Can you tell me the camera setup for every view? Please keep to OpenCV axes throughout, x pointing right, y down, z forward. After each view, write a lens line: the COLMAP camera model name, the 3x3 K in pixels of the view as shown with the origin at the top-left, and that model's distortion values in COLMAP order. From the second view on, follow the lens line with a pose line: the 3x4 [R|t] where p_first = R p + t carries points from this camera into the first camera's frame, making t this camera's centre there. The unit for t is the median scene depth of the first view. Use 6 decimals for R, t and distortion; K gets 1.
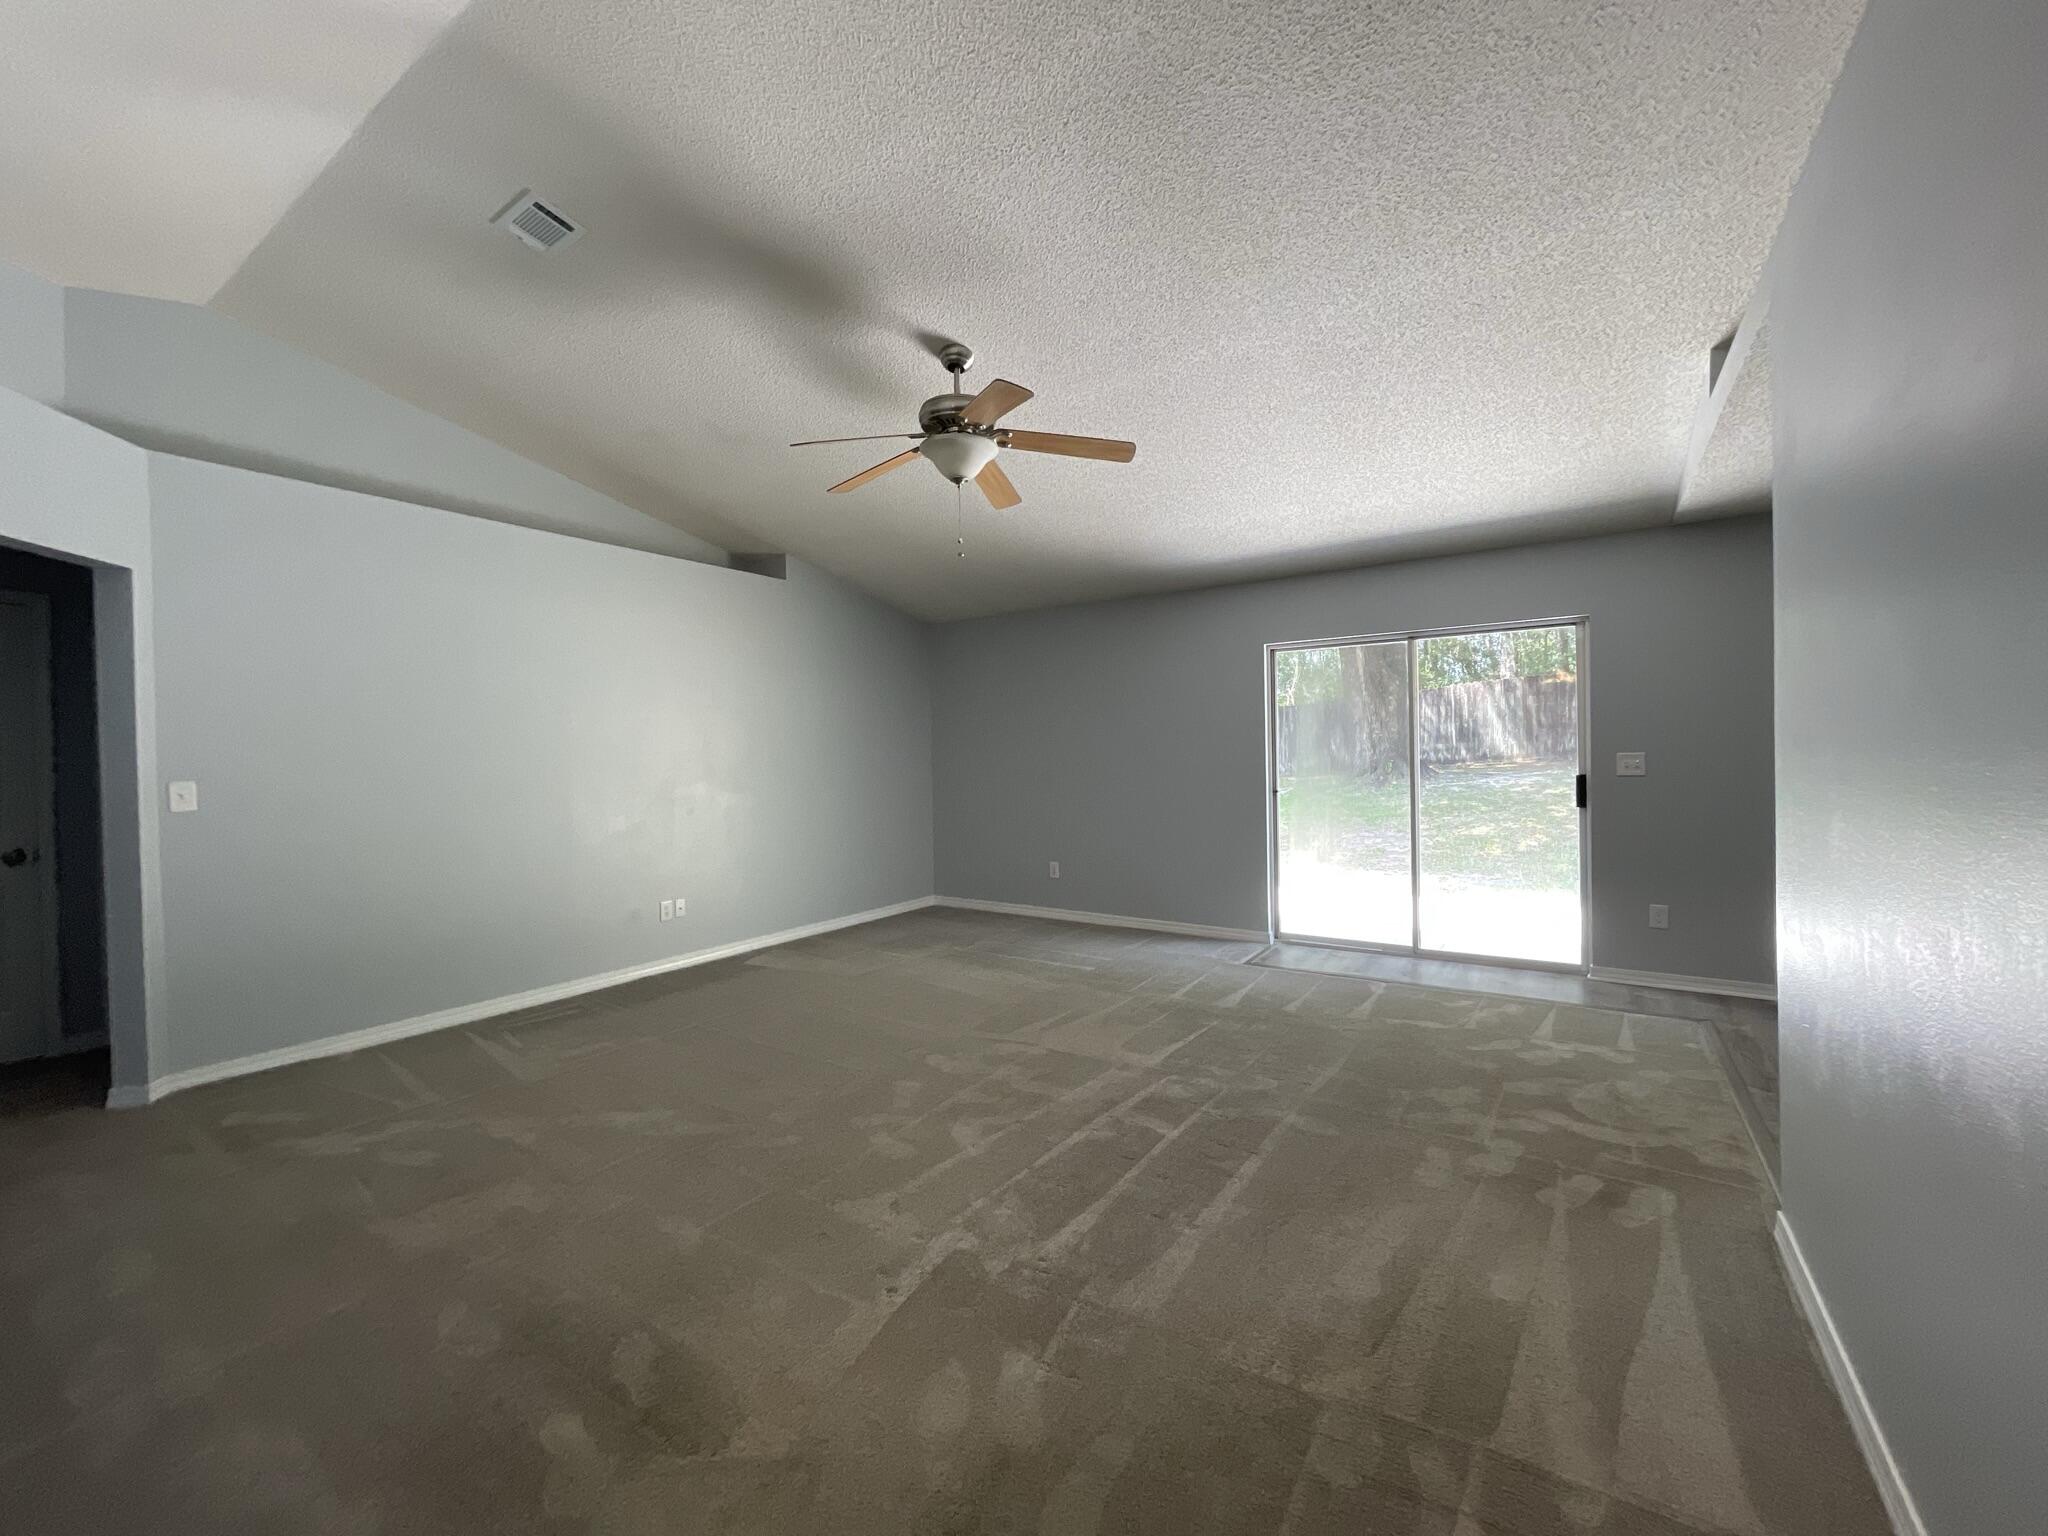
lens RADIAL K [[817.6, 0, 1008.4], [0, 817.6, 769.1], [0, 0, 1]] dist [-0.003908, -0.000538]
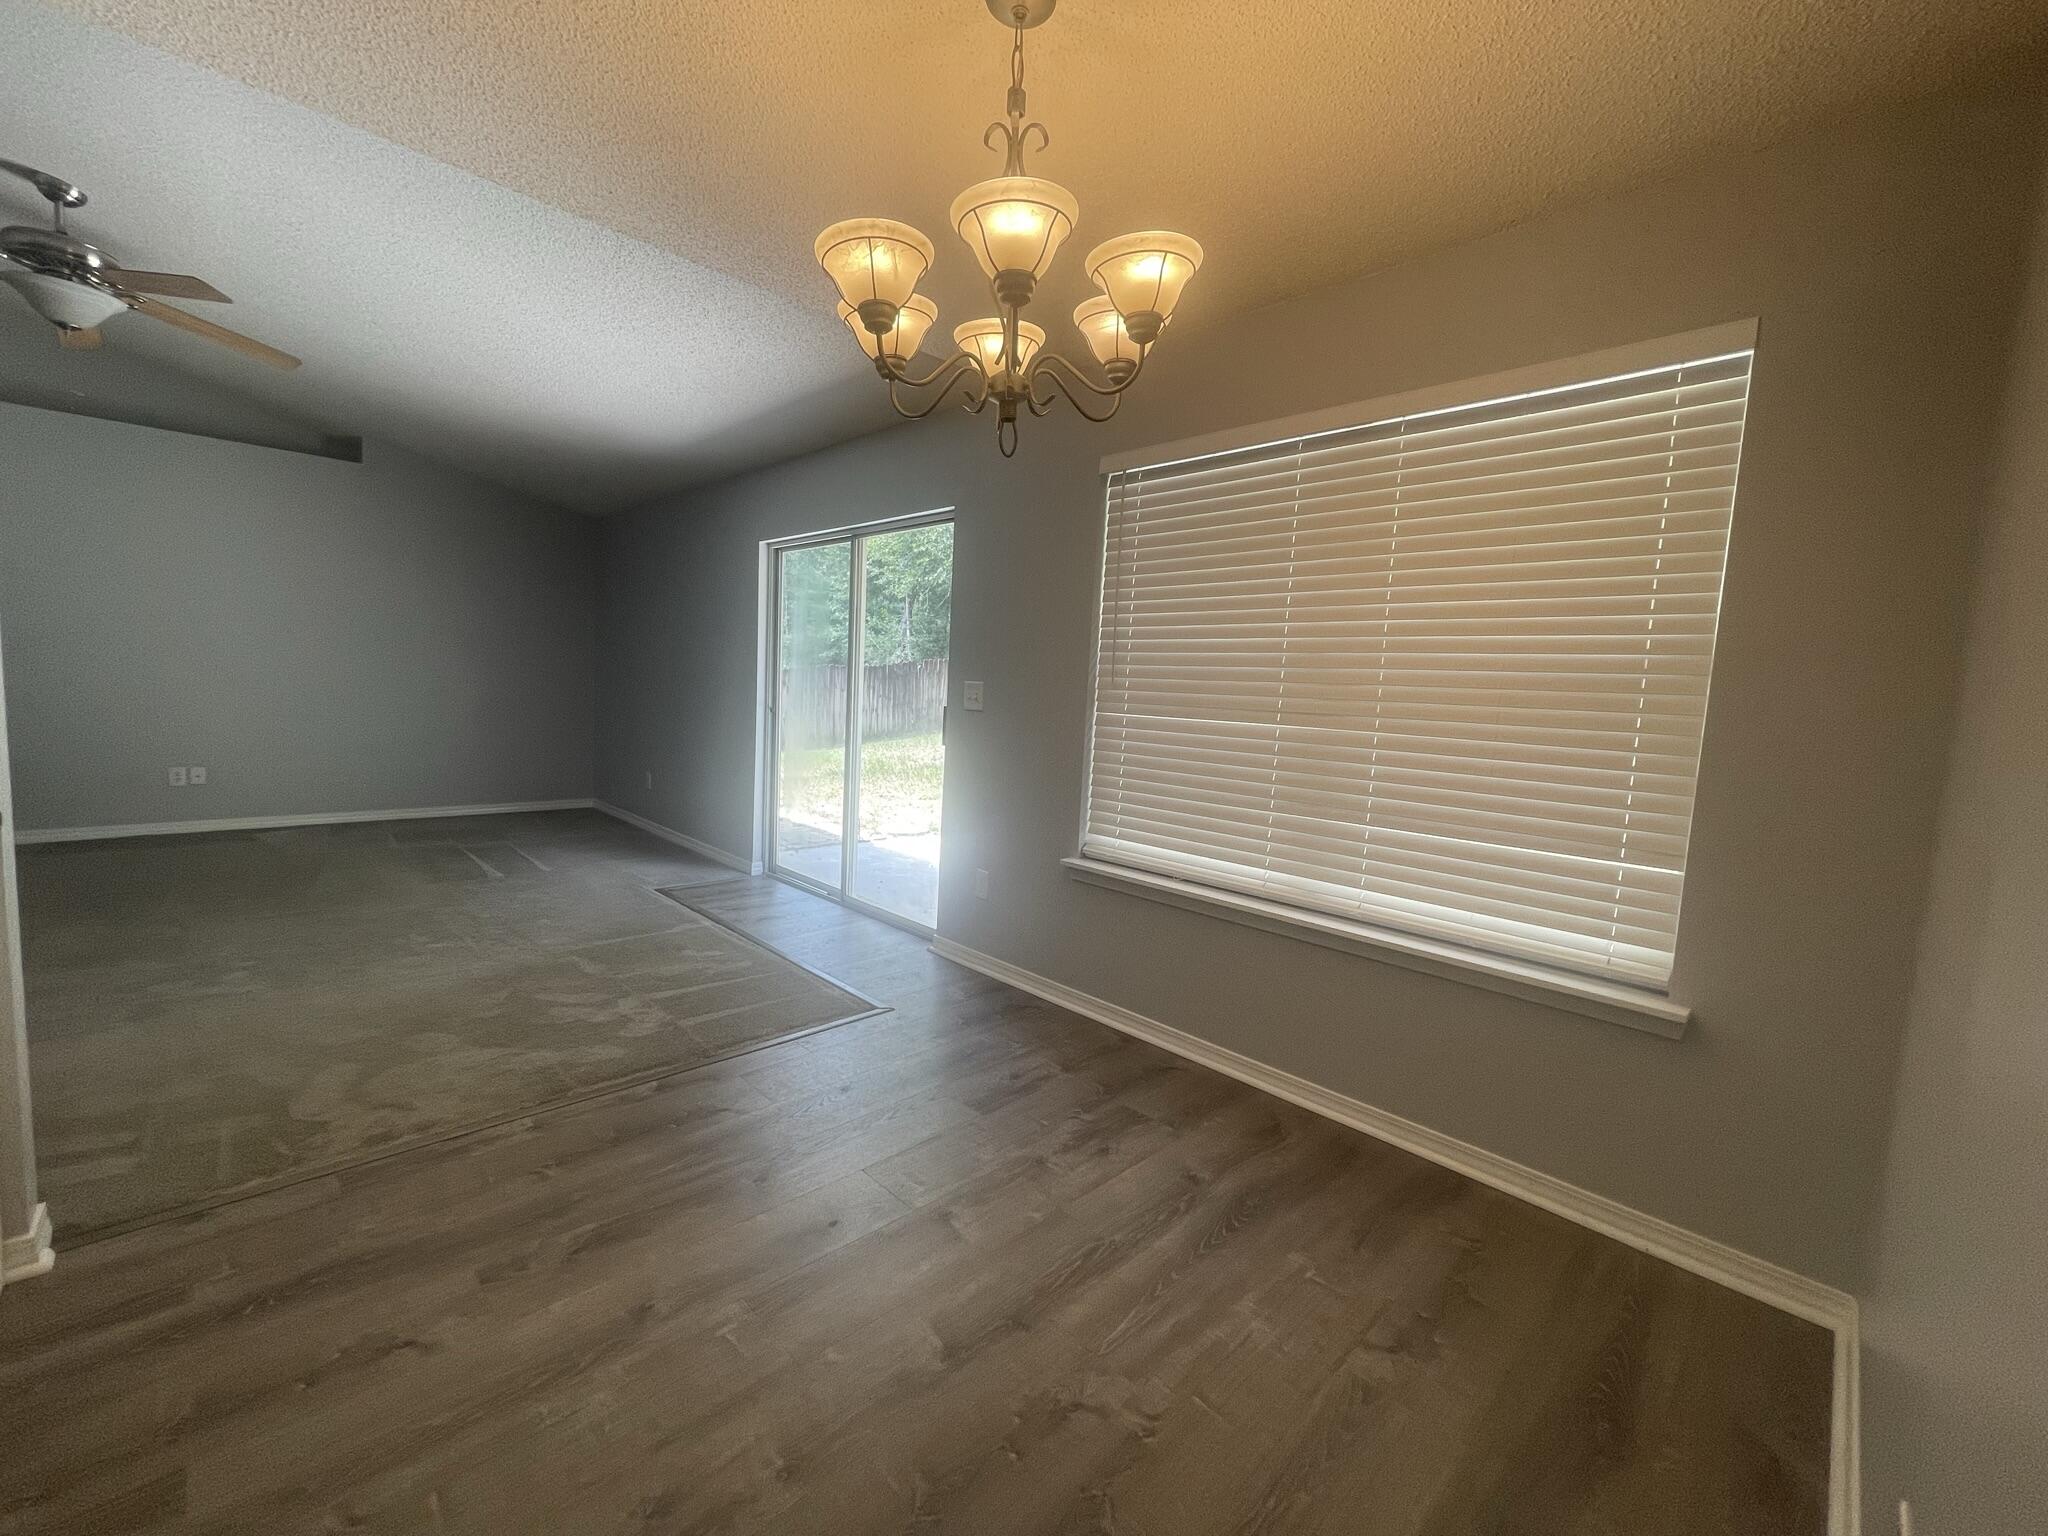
lens RADIAL K [[817.6, 0, 1031.5], [0, 817.6, 775.8], [0, 0, 1]] dist [-0.003908, -0.000538]
pose [[0.976431, 0.088011, -0.197072, 1.090783], [-0.070239, 0.992954, 0.095437, -0.009343], [0.204083, -0.079345, 0.975733, 0.245069]]
